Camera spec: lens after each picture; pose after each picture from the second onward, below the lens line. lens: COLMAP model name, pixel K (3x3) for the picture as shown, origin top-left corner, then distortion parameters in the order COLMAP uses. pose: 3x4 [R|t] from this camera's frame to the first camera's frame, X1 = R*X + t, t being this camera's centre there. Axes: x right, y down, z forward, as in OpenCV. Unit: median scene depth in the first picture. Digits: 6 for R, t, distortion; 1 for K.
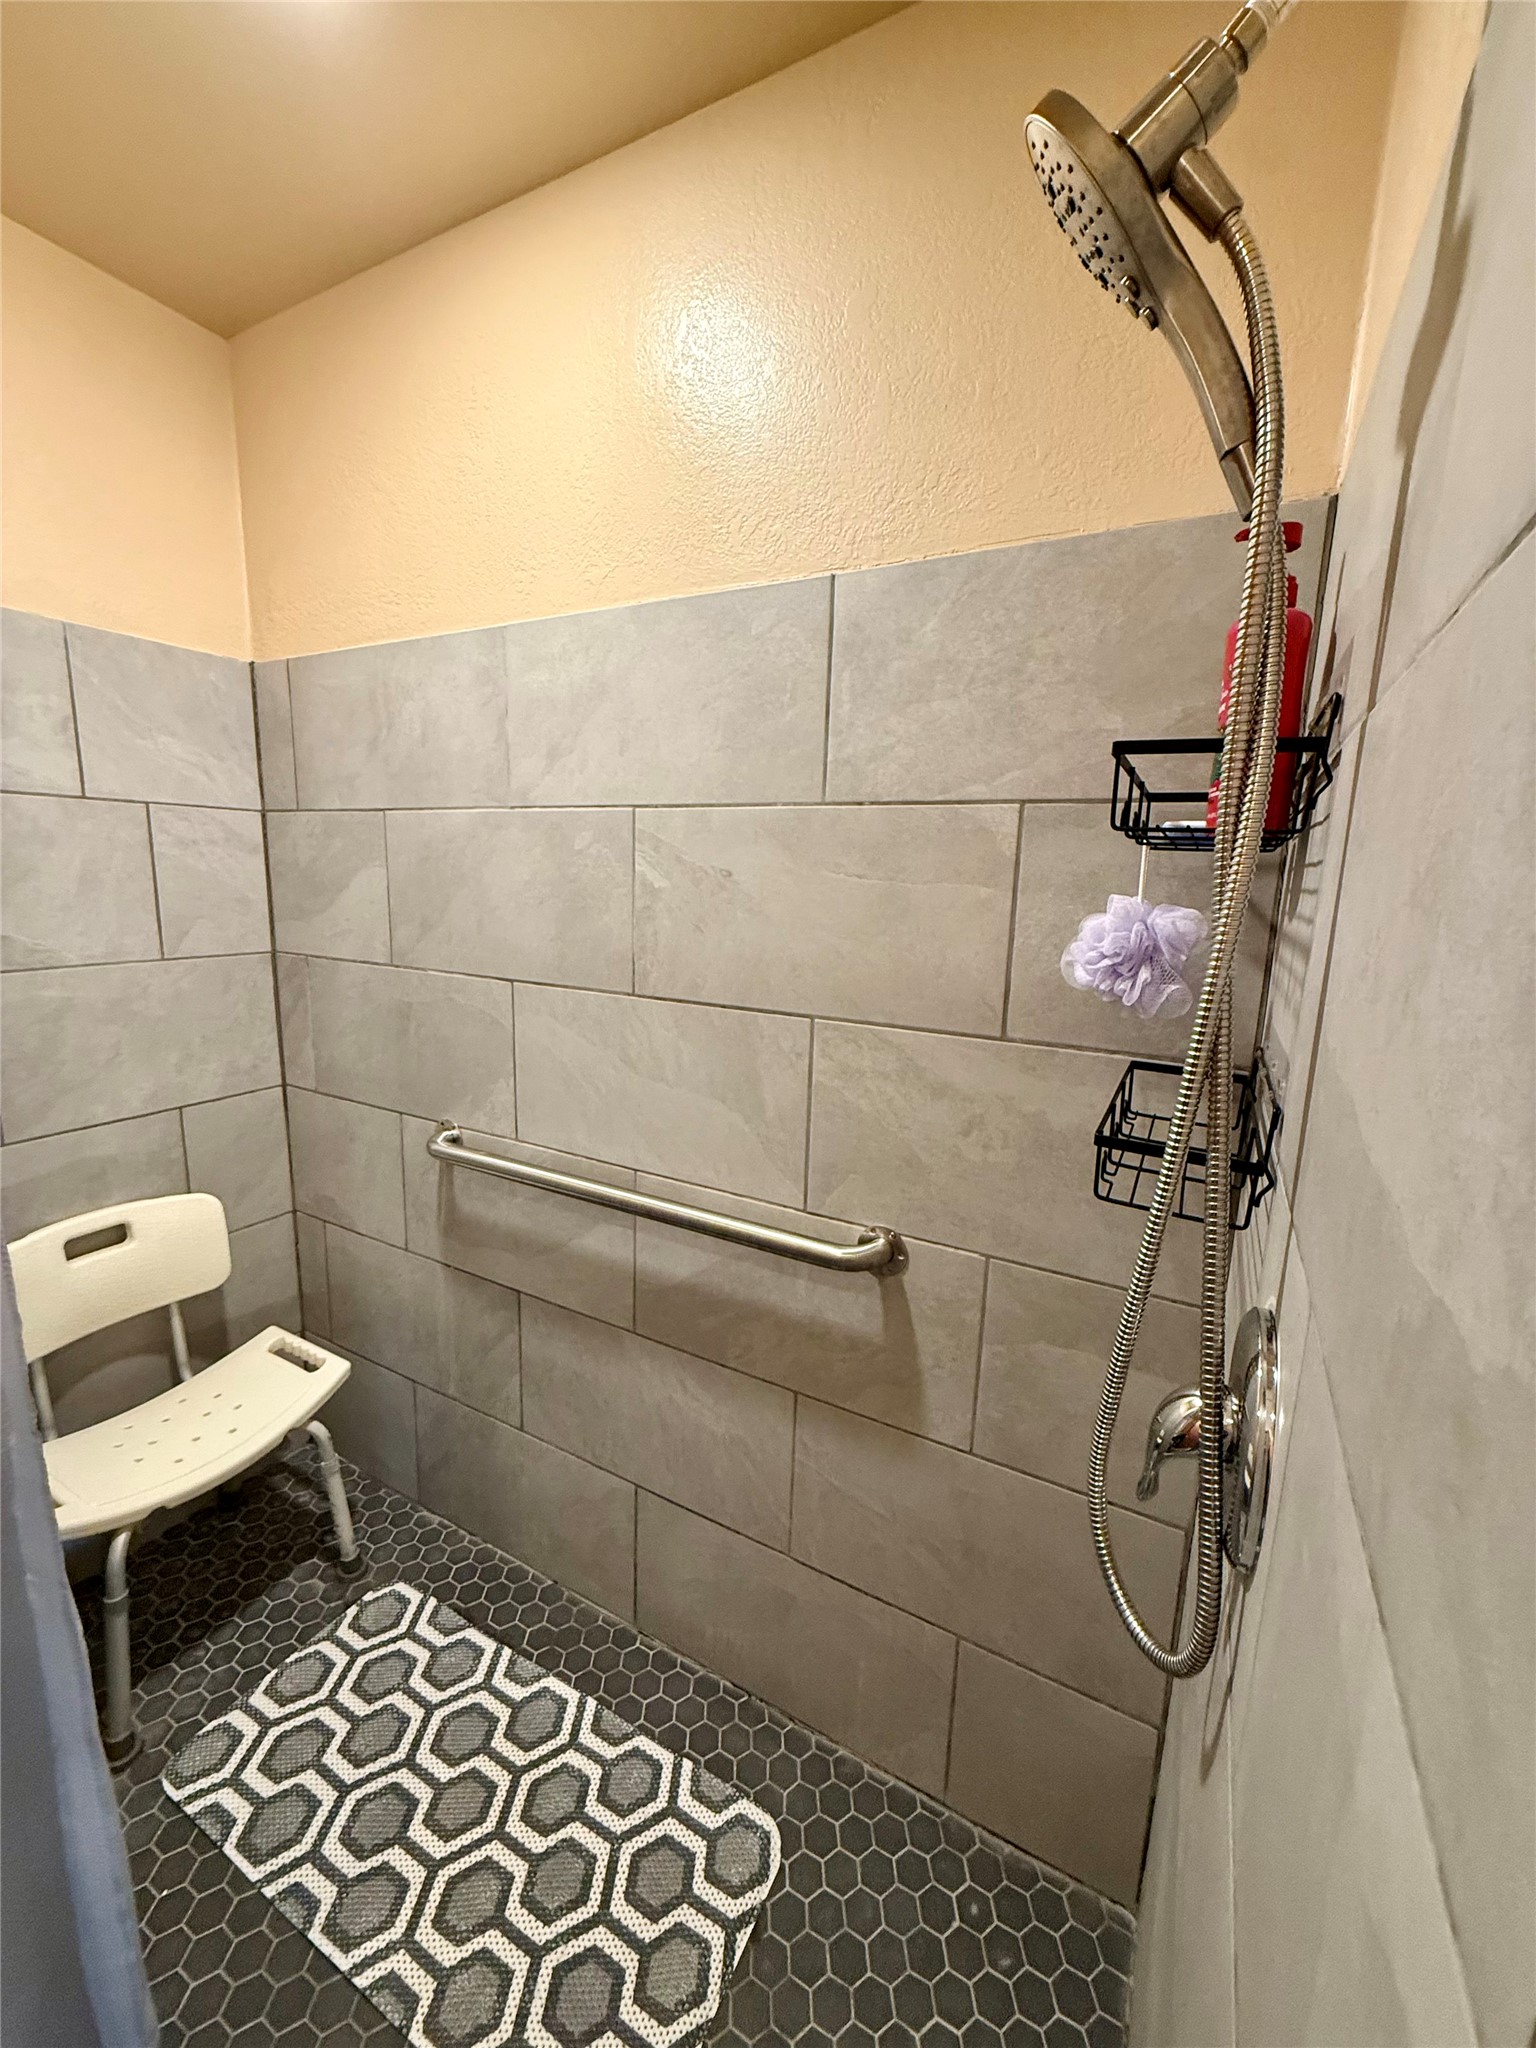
lens RADIAL K [[815.4, 0, 770.2], [0, 815.4, 1026.2], [0, 0, 1]] dist [-0.000641, 0.000182]
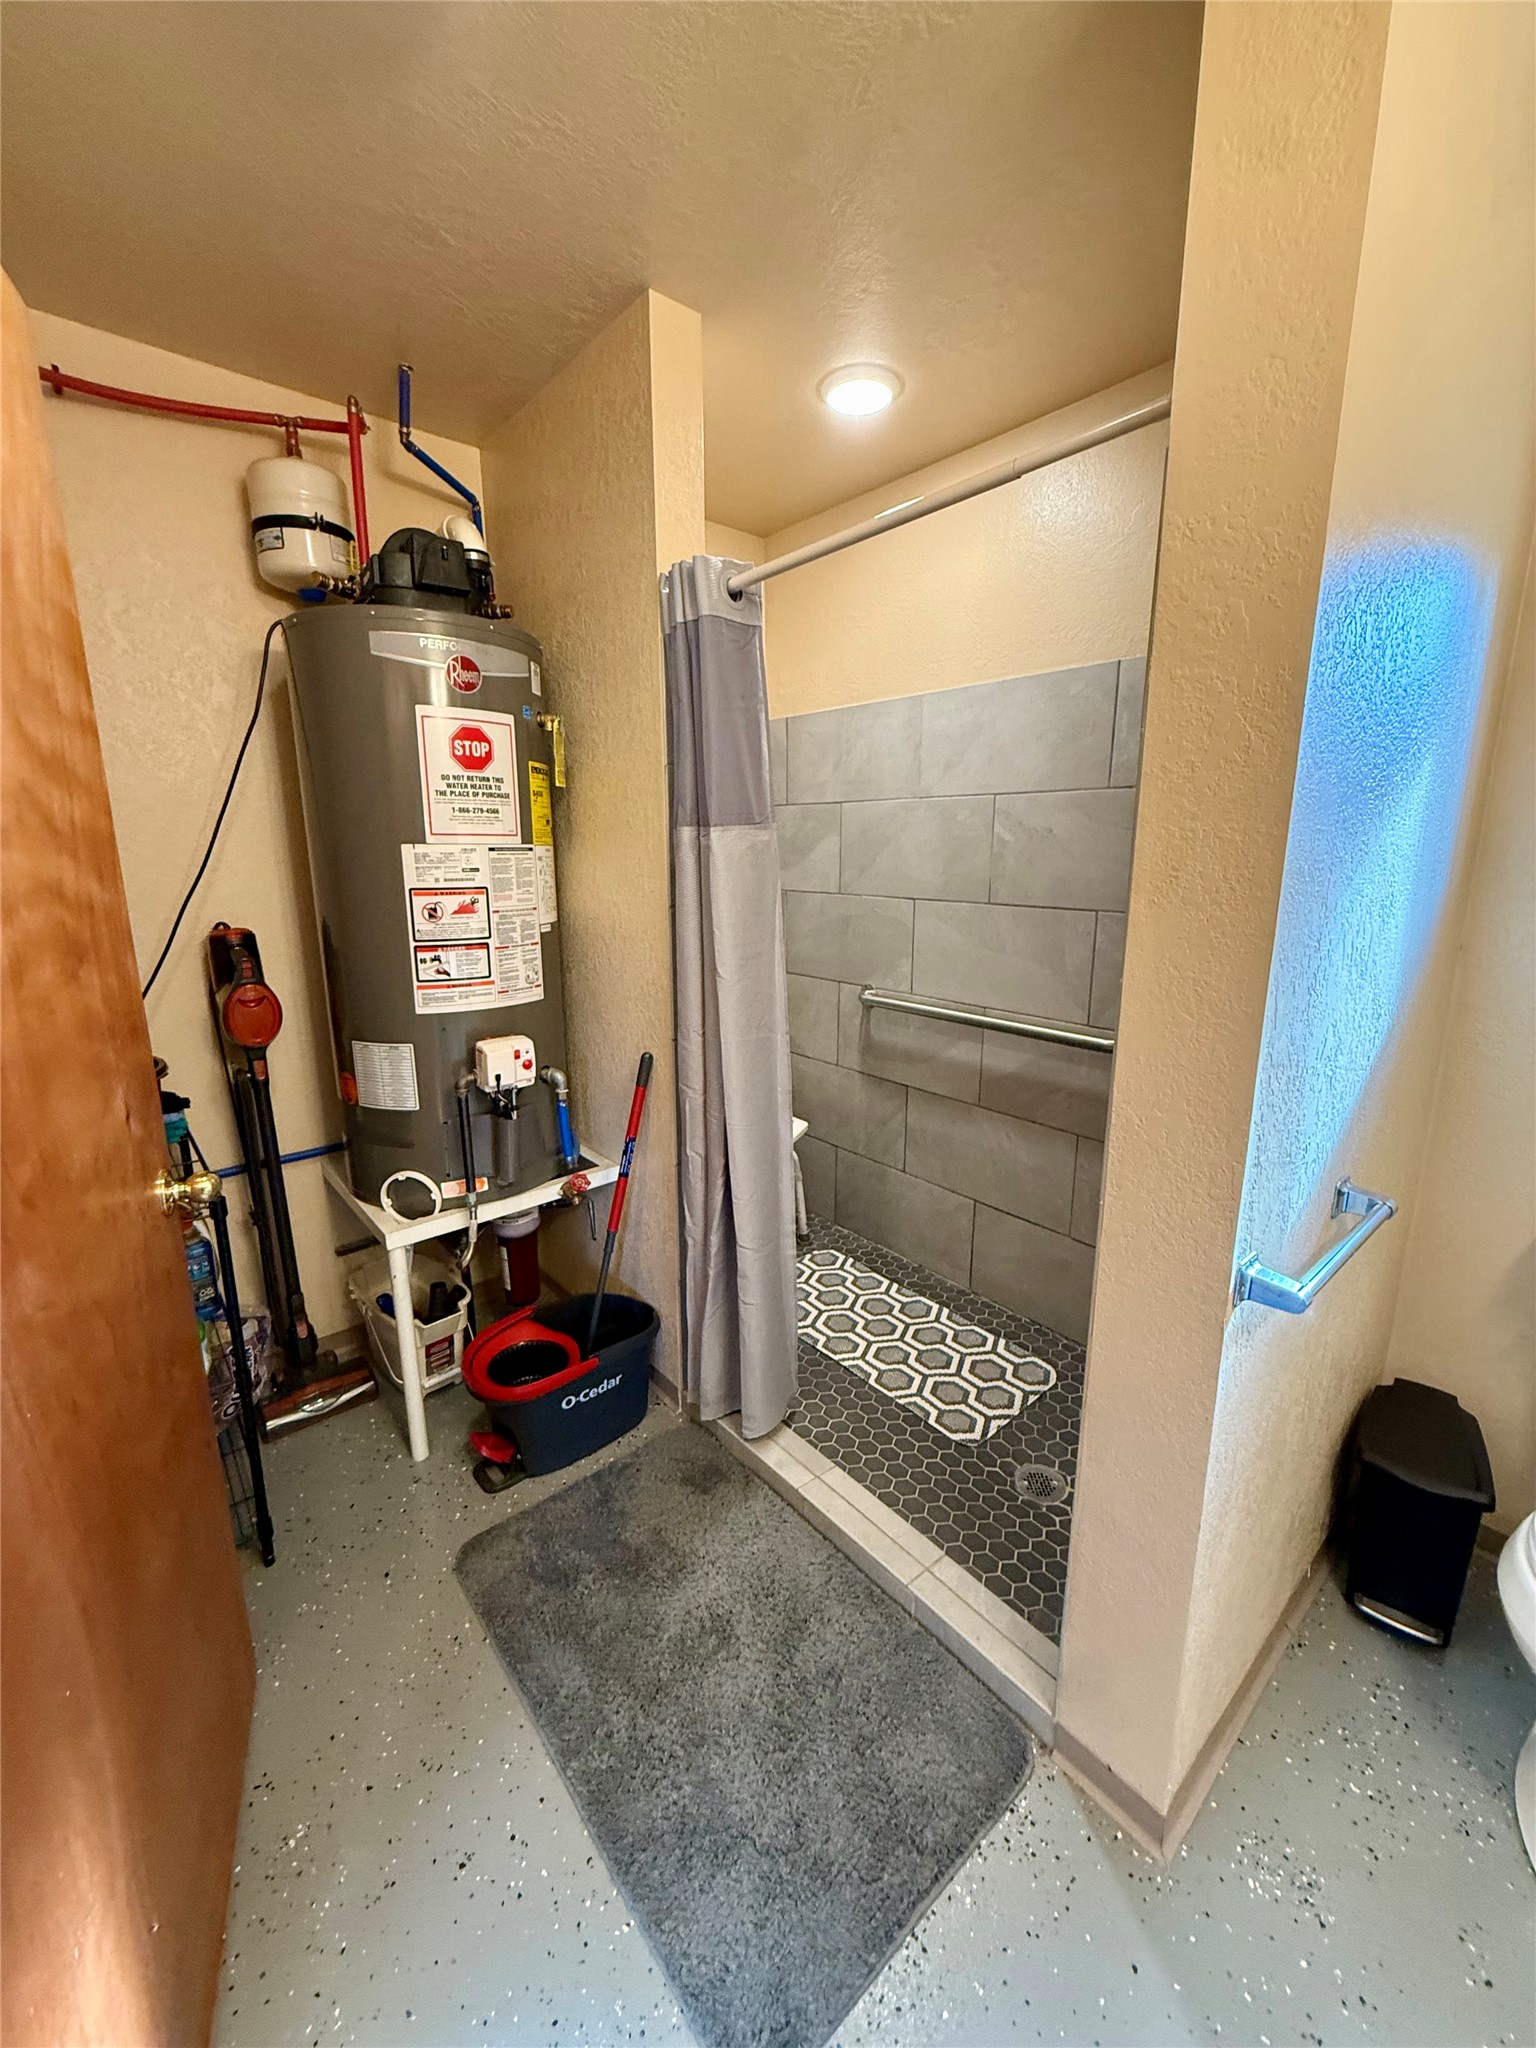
lens RADIAL K [[815.4, 0, 776.2], [0, 815.4, 1023.3], [0, 0, 1]] dist [-0.000641, 0.000182]
pose [[0.935900, 0.044062, -0.349499, 0.023868], [-0.034358, 0.998834, 0.033920, 0.158926], [0.350586, -0.019737, 0.936322, -0.725523]]
